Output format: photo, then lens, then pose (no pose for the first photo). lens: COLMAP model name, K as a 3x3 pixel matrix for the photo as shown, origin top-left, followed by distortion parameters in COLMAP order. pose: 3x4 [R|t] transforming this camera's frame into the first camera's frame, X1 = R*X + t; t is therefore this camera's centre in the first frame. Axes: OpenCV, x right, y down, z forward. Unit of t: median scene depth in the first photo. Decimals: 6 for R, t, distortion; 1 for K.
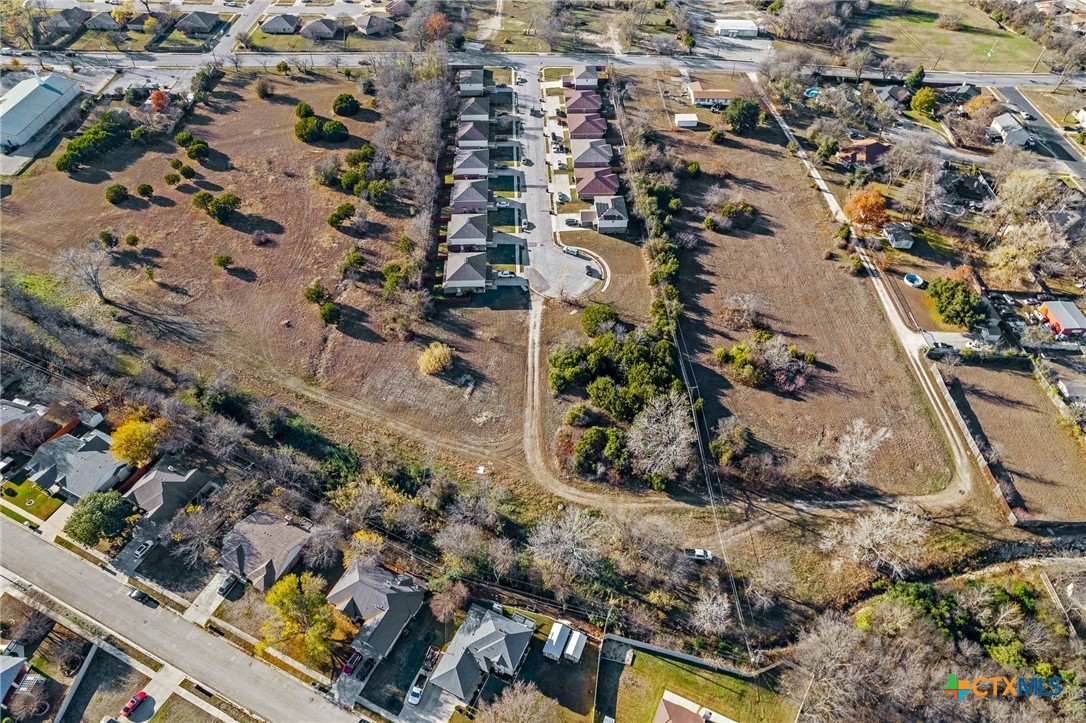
lens RADIAL K [[695.0, 0, 543.0], [0, 695.0, 361.5], [0, 0, 1]] dist [-0.086638, 0.074876]
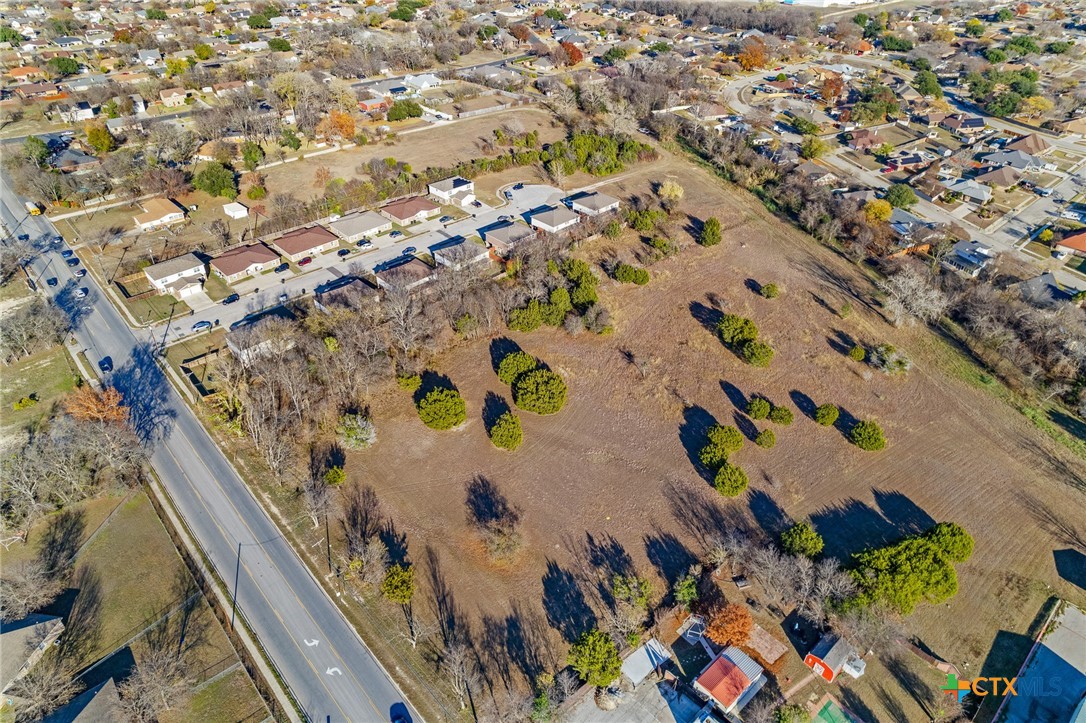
lens RADIAL K [[695.0, 0, 543.0], [0, 695.0, 361.5], [0, 0, 1]] dist [-0.086638, 0.074876]
pose [[-0.668090, -0.452759, 0.590478, -0.833757], [0.518930, 0.285215, 0.805831, -1.011416], [-0.533261, 0.844785, 0.044401, 1.163794]]
